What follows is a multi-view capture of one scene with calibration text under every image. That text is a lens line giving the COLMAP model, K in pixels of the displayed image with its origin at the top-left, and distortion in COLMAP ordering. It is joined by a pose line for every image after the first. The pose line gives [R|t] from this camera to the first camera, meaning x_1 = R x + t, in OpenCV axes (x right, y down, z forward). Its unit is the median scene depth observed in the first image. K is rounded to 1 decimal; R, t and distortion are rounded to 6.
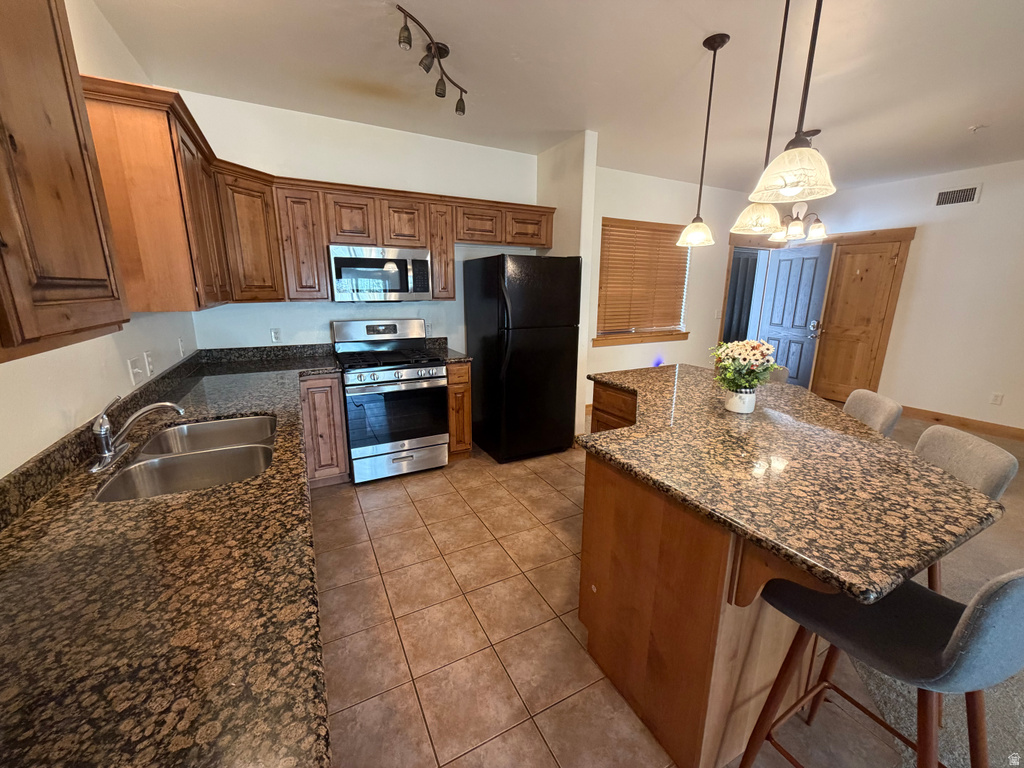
lens RADIAL K [[406.2, 0, 513.4], [0, 406.2, 385.0], [0, 0, 1]] dist [-0.002226, 0.000026]
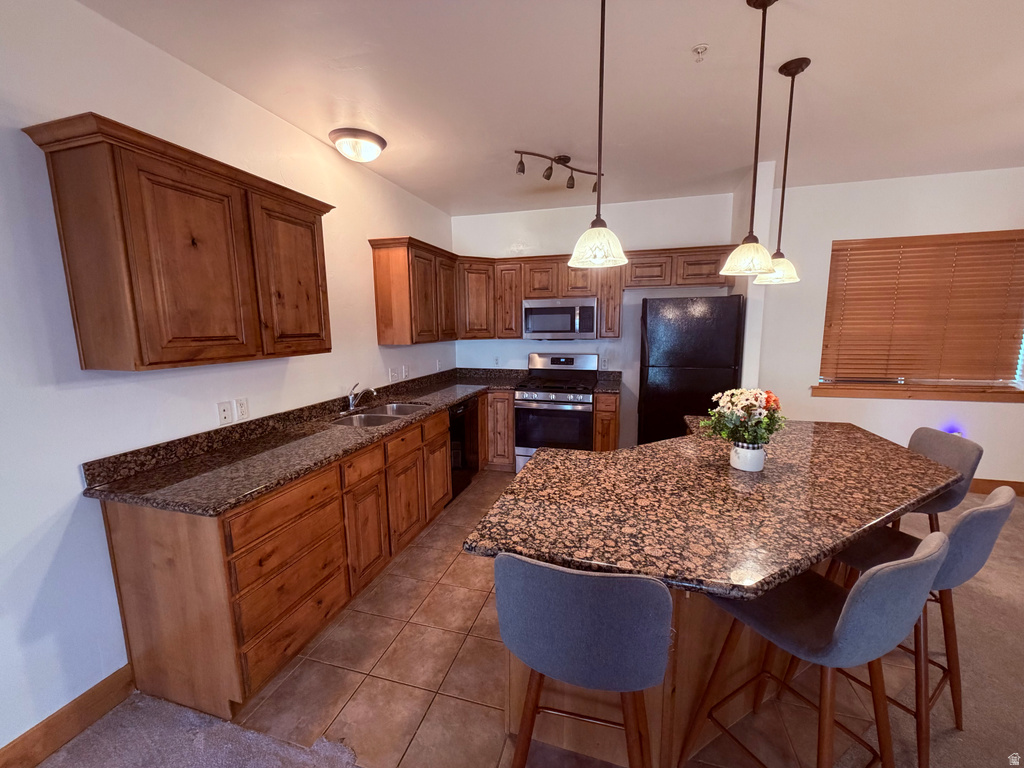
lens RADIAL K [[406.2, 0, 514.7], [0, 406.2, 384.0], [0, 0, 1]] dist [-0.002226, 0.000026]
pose [[0.719797, 0.087325, -0.688670, 0.805839], [-0.145558, 0.988989, -0.026730, -0.021111], [0.678753, 0.119481, 0.724582, -0.010283]]
